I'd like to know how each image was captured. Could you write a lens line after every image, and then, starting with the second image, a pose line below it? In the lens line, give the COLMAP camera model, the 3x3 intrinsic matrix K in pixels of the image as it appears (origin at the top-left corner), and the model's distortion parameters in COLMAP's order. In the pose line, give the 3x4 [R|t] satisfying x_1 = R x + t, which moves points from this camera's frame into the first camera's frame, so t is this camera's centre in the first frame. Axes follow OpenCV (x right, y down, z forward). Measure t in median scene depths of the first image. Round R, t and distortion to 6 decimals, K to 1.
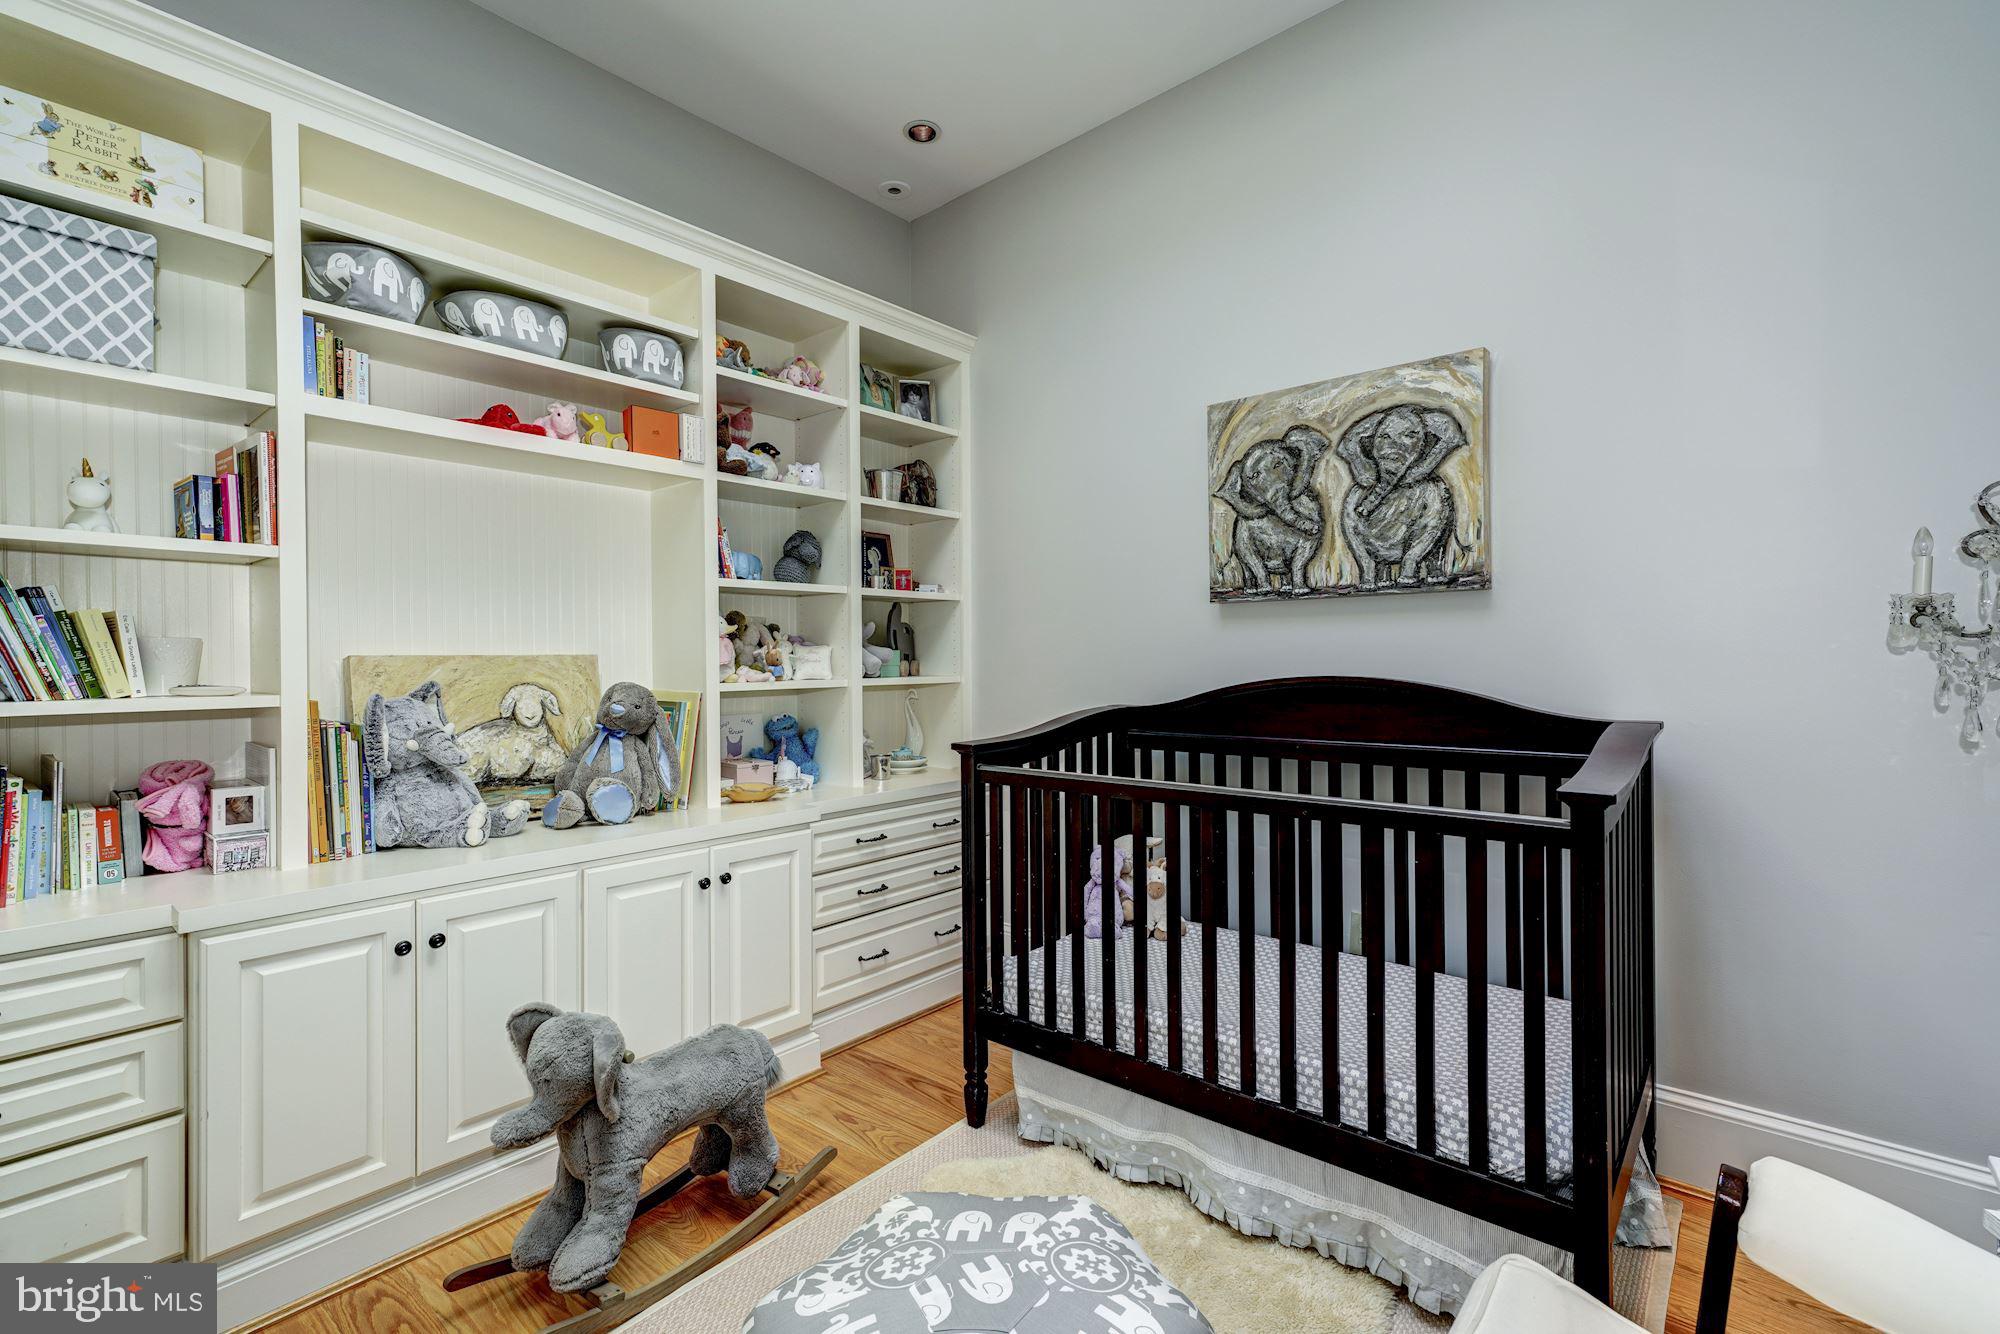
lens RADIAL K [[887.2, 0, 983.9], [0, 887.2, 664.1], [0, 0, 1]] dist [0.015149, 0.000653]
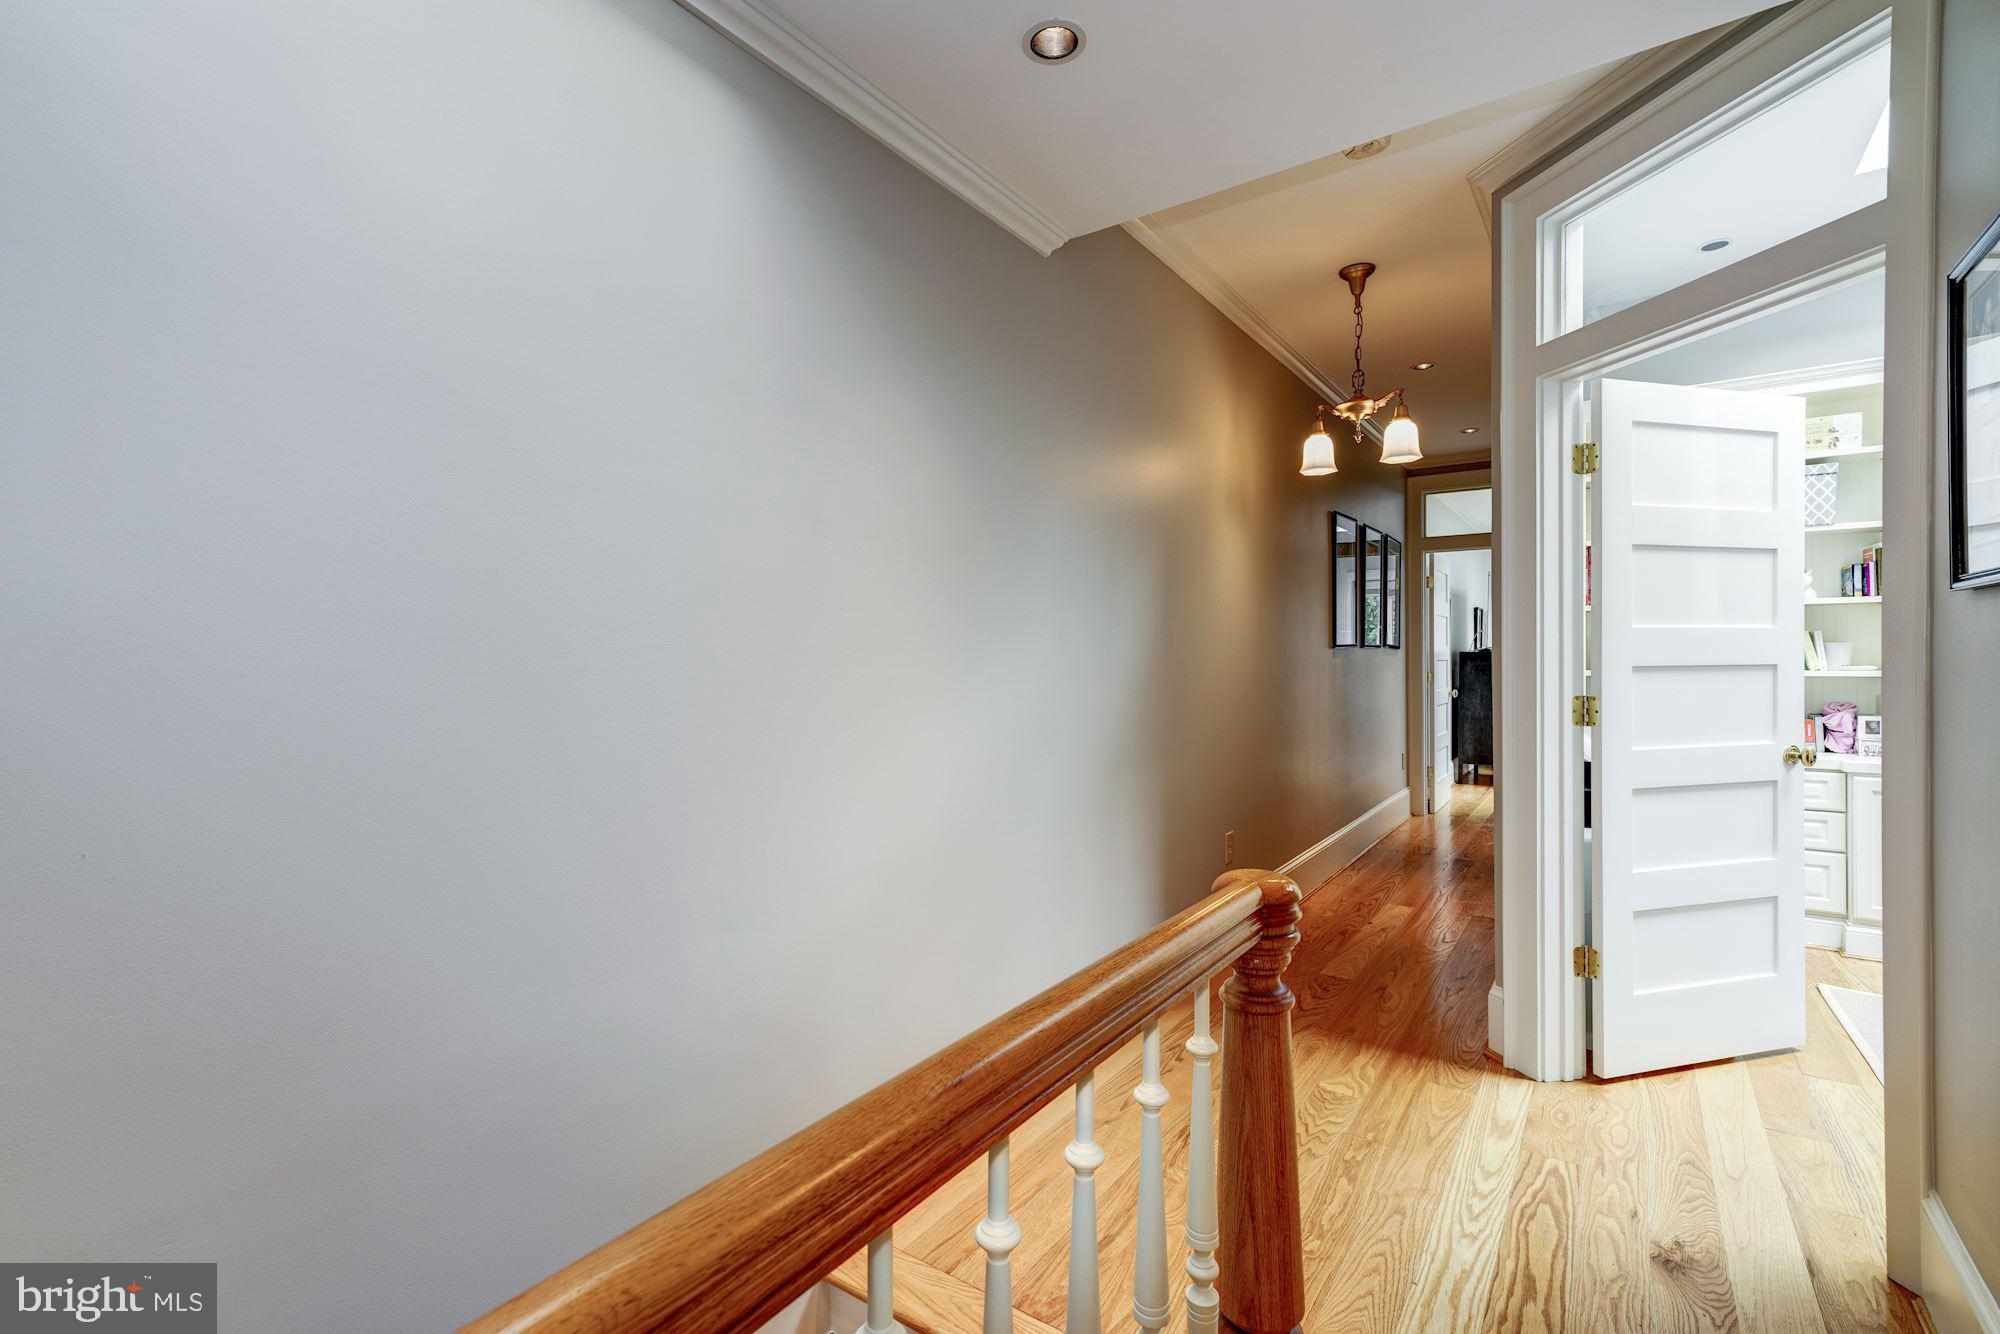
lens RADIAL K [[887.2, 0, 983.9], [0, 887.2, 664.1], [0, 0, 1]] dist [0.015149, 0.000653]
pose [[0.101113, 0.017032, -0.994729, 0.988550], [-0.002829, 0.999854, 0.016832, -0.009539], [0.994871, 0.001112, 0.101147, -1.202859]]
